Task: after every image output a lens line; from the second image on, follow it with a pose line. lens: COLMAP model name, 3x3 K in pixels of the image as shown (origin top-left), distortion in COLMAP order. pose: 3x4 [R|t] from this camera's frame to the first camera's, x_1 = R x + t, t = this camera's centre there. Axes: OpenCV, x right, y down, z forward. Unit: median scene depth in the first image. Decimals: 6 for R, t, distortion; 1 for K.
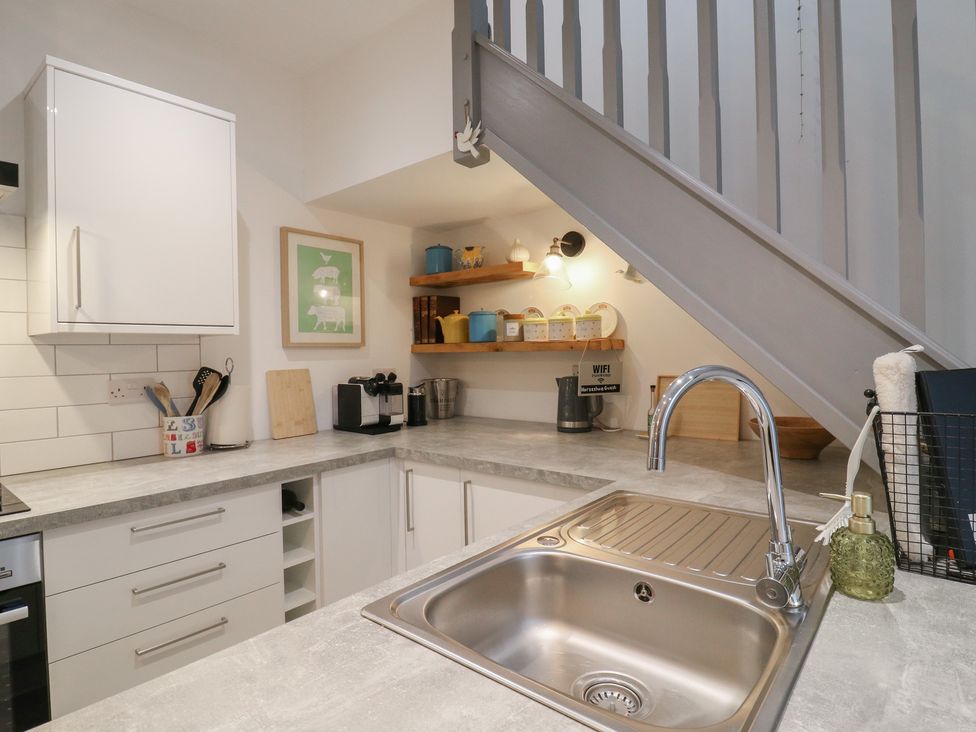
lens RADIAL K [[535.6, 0, 488.0], [0, 535.6, 355.4], [0, 0, 1]] dist [-0.002315, -0.002110]
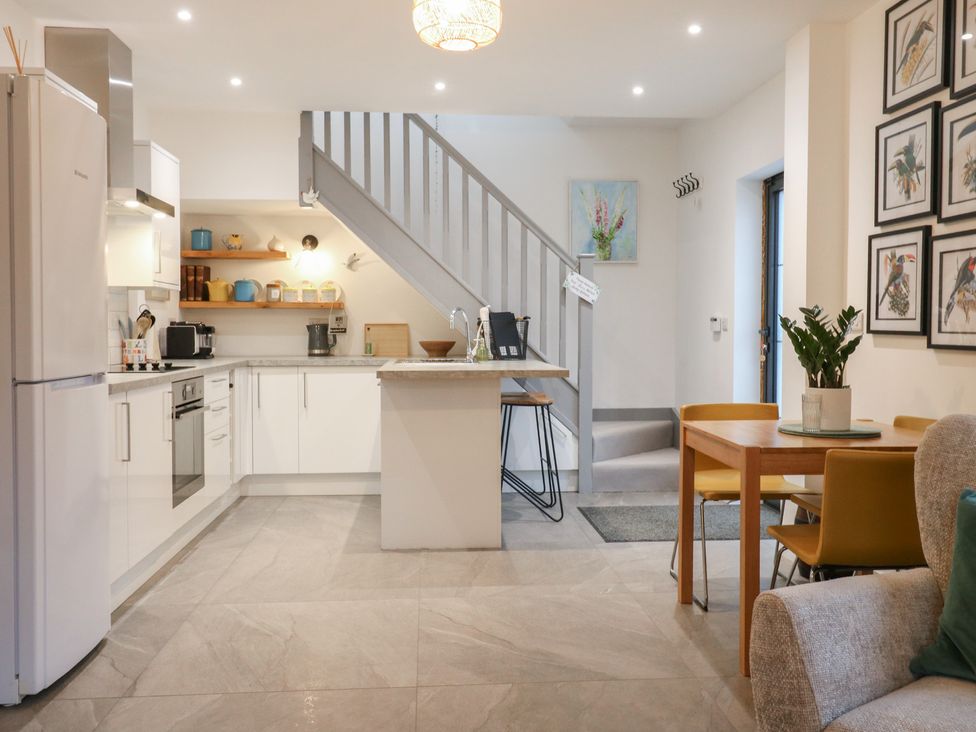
lens RADIAL K [[865.3, 0, 502.2], [0, 865.3, 358.9], [0, 0, 1]] dist [0.011553, 0.000573]
pose [[0.706894, -0.005653, 0.707297, -1.377740], [-0.007836, 0.999844, 0.015823, 0.103305], [-0.707276, -0.016728, 0.706739, -1.354039]]
